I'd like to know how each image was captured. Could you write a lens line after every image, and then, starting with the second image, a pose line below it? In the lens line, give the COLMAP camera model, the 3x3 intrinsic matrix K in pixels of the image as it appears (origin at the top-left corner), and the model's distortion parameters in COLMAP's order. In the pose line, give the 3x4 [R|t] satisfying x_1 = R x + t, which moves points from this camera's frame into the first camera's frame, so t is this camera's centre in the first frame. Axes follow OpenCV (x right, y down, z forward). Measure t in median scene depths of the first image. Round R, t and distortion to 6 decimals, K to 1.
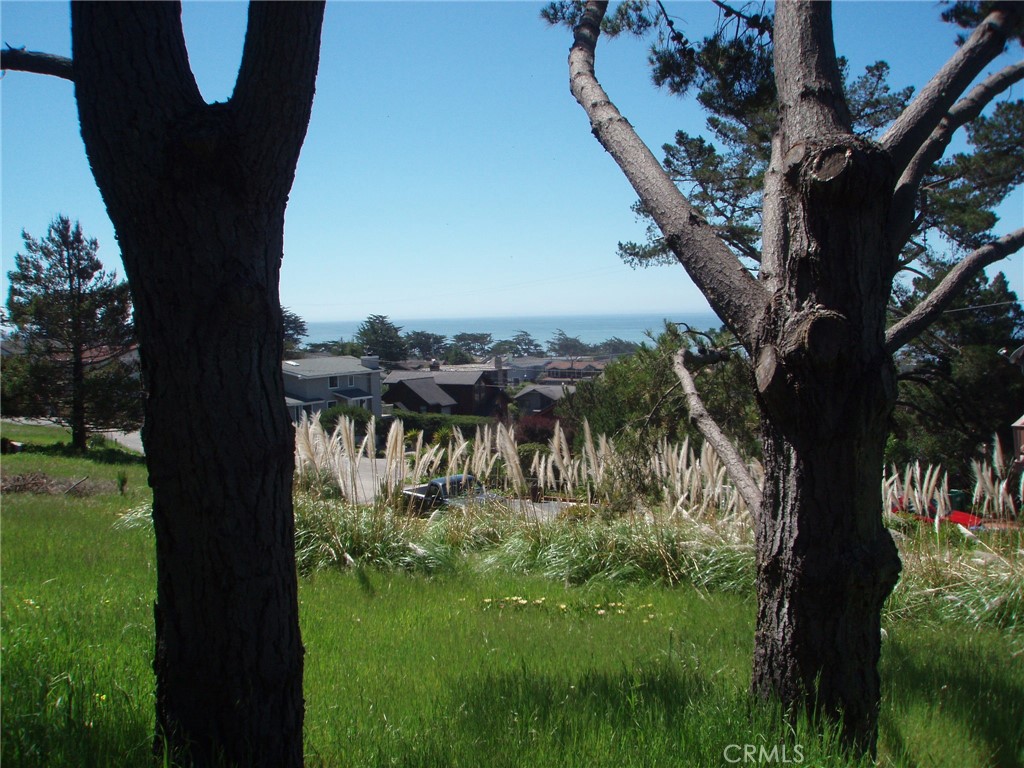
lens RADIAL K [[1058.9, 0, 482.2], [0, 1058.9, 347.8], [0, 0, 1]] dist [-0.106533, 0.000000]
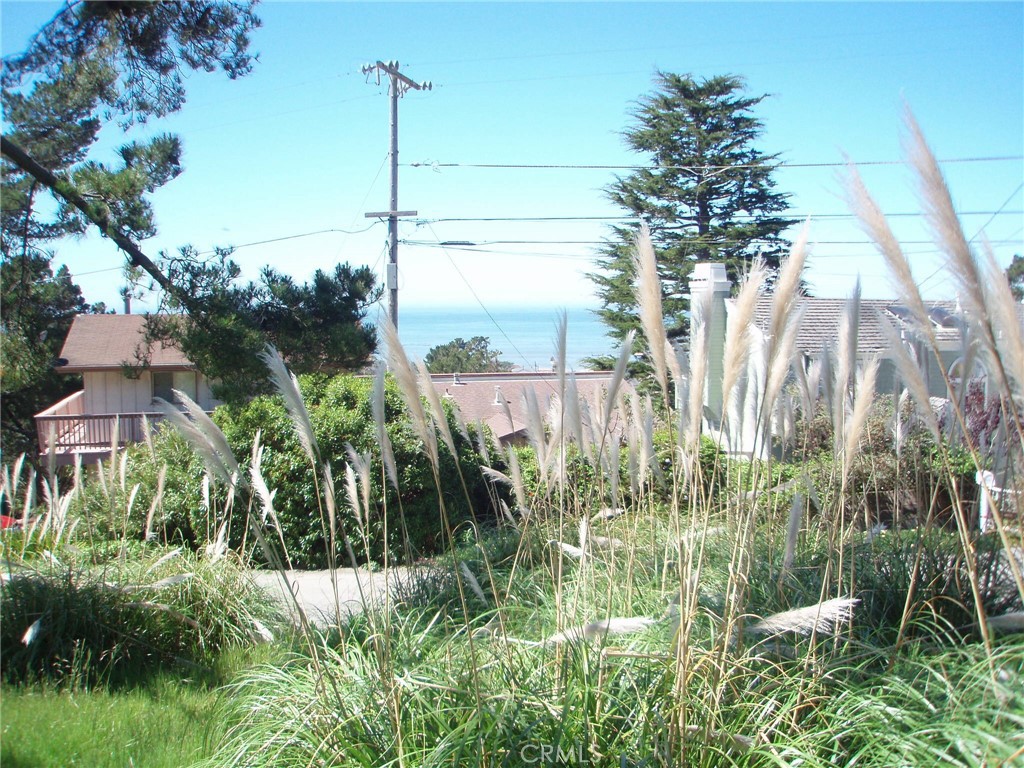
lens RADIAL K [[1058.9, 0, 517.8], [0, 1058.9, 377.3], [0, 0, 1]] dist [-0.106533, 0.000000]
pose [[0.664291, -0.041170, 0.746340, 0.064777], [0.021019, 0.999116, 0.036405, 0.009258], [-0.747179, -0.008496, 0.664569, 0.022749]]
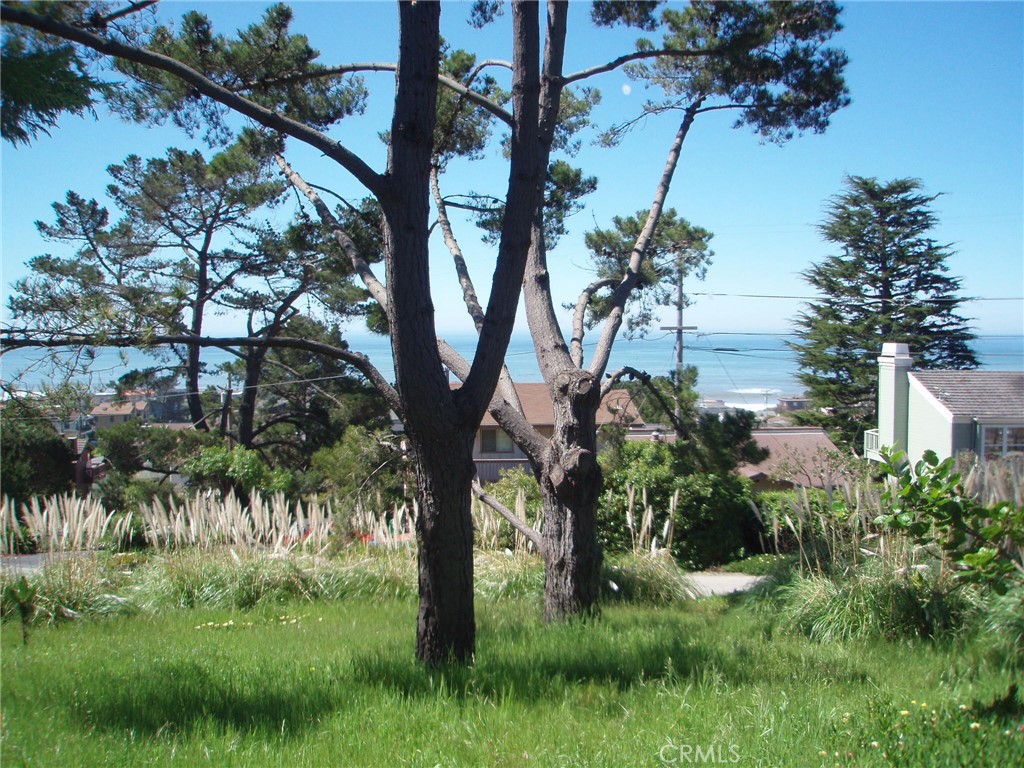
lens RADIAL K [[1058.9, 0, 510.7], [0, 1058.9, 370.4], [0, 0, 1]] dist [-0.106533, 0.000000]
pose [[0.769871, -0.011315, 0.638099, -0.150890], [0.013832, 0.999904, 0.001042, -0.025142], [-0.638049, 0.008024, 0.769954, -0.082743]]
